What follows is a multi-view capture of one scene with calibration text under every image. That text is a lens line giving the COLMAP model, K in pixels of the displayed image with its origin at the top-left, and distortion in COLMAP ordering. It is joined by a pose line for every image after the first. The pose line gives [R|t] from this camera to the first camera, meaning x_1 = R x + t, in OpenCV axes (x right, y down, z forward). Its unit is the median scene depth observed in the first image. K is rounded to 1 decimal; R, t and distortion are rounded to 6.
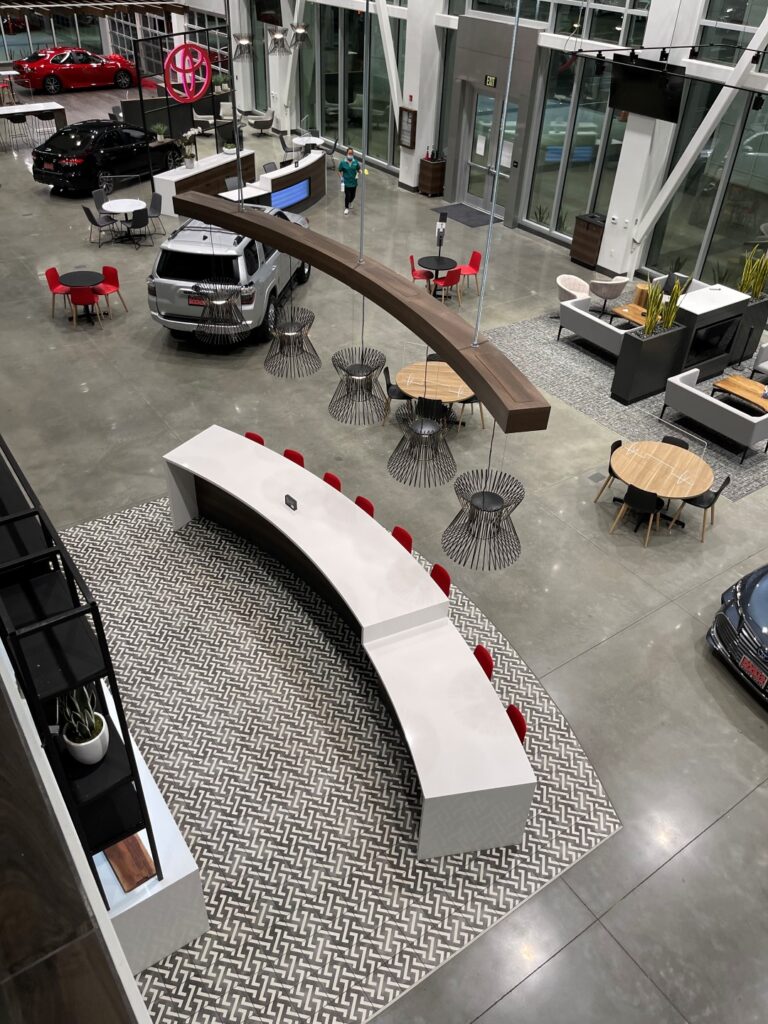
lens RADIAL K [[771.9, 0, 388.8], [0, 771.9, 504.0], [0, 0, 1]] dist [0.046599, -0.043278]
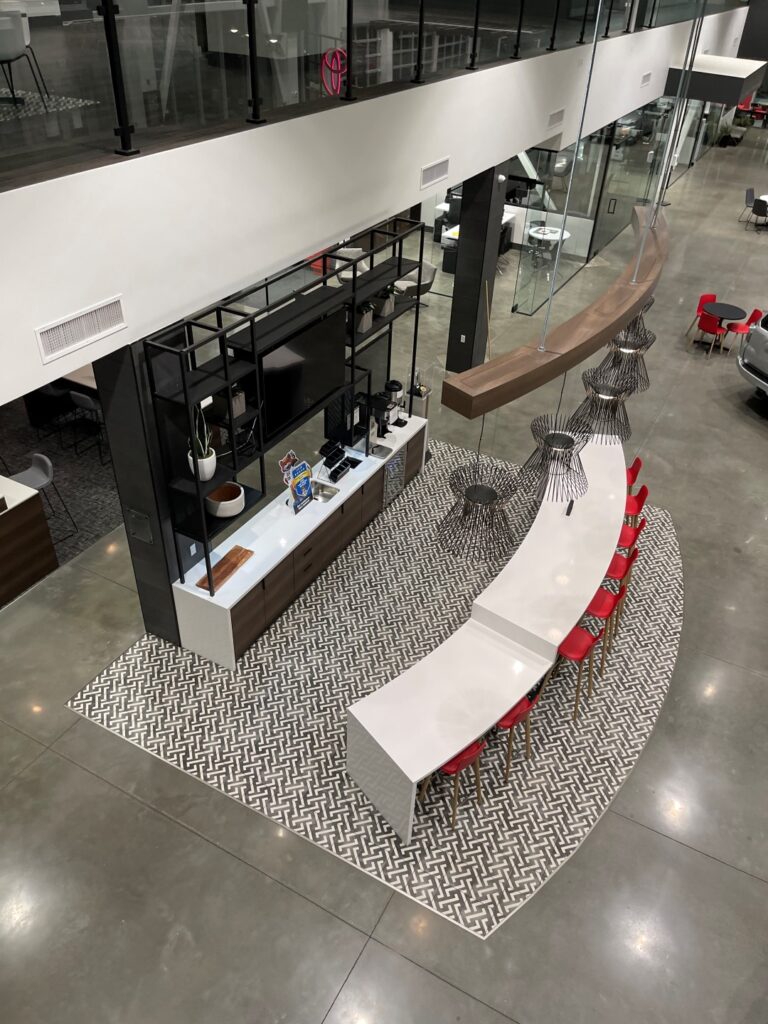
lens RADIAL K [[771.9, 0, 380.0], [0, 771.9, 508.3], [0, 0, 1]] dist [0.046599, -0.043278]
pose [[0.449508, 0.512242, -0.731814, 0.320199], [-0.554616, 0.802254, 0.220881, -0.056114], [0.700245, 0.306588, 0.644717, 0.092873]]
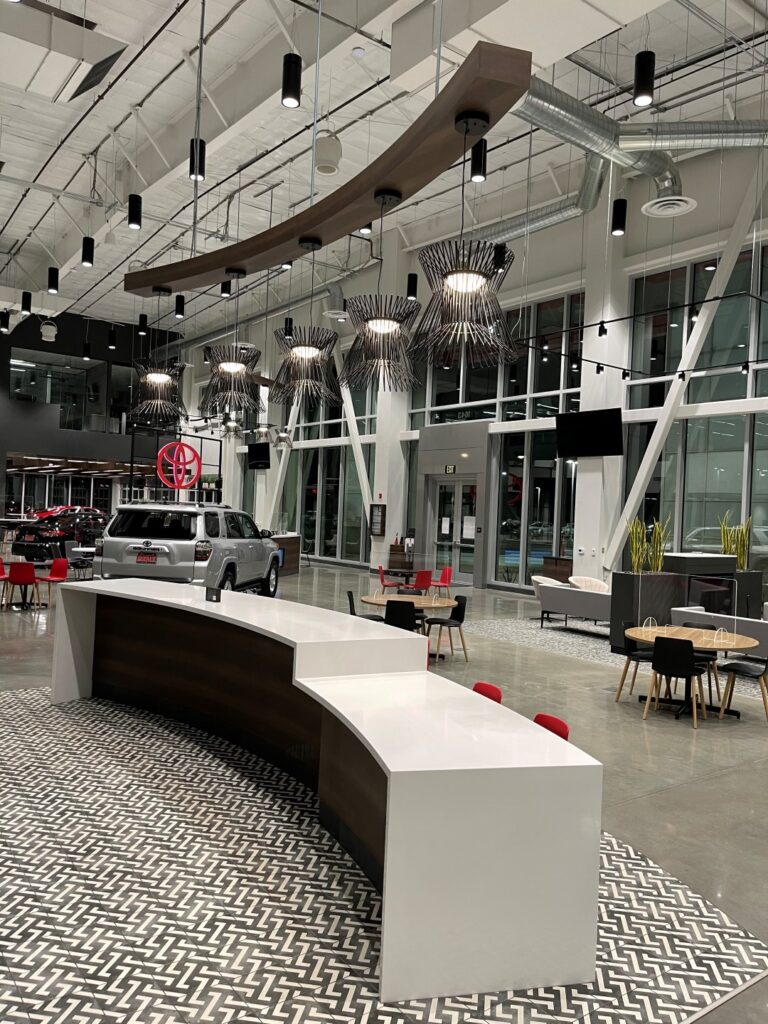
lens RADIAL K [[771.9, 0, 390.0], [0, 771.9, 509.8], [0, 0, 1]] dist [0.046599, -0.043278]
pose [[0.999521, 0.000128, 0.030937, 0.012993], [0.018359, 0.802427, -0.596468, 0.234897], [-0.024901, 0.596750, 0.802041, 0.209856]]
